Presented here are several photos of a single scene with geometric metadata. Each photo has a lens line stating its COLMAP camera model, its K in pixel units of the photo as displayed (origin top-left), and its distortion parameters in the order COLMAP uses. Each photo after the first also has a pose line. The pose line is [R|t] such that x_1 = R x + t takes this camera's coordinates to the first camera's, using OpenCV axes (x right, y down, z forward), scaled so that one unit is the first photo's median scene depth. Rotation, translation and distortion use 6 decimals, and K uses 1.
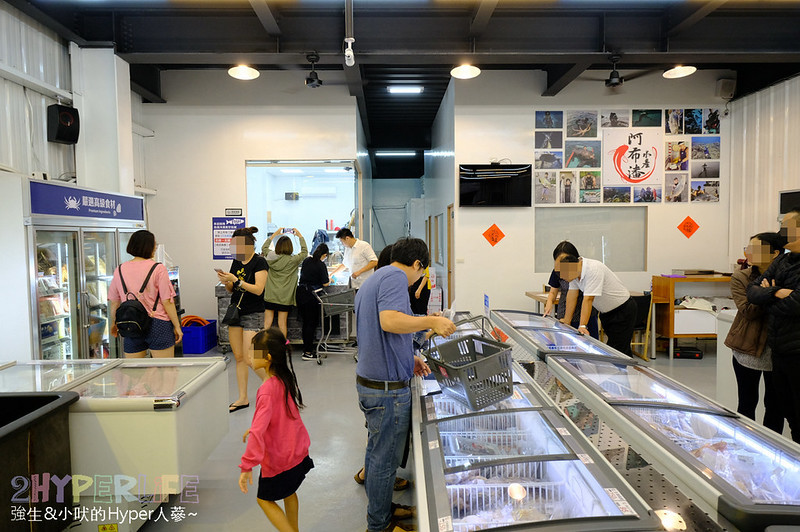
lens RADIAL K [[515.8, 0, 401.5], [0, 515.8, 264.7], [0, 0, 1]] dist [0.006831, 0.002135]
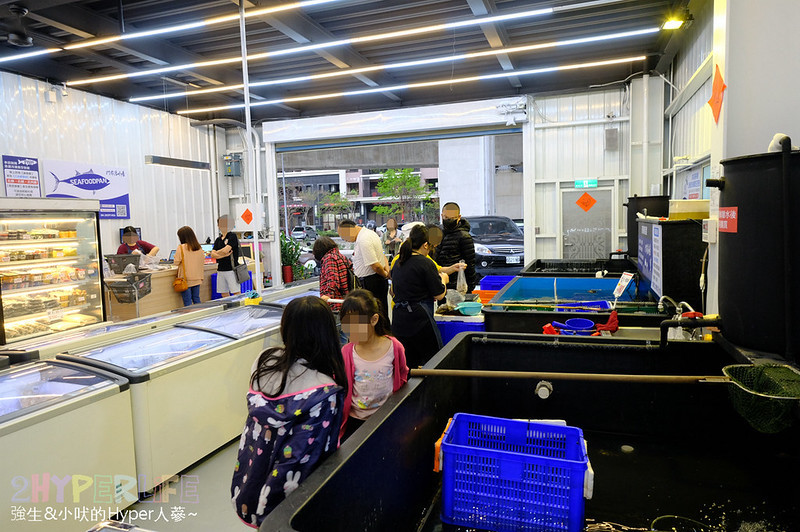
lens RADIAL K [[515.8, 0, 399.4], [0, 515.8, 264.6], [0, 0, 1]] dist [0.006831, 0.002135]
pose [[0.344736, -0.094915, 0.933889, -0.998431], [0.079015, 0.994278, 0.071885, 0.089834], [-0.935368, 0.049010, 0.350263, 0.036331]]
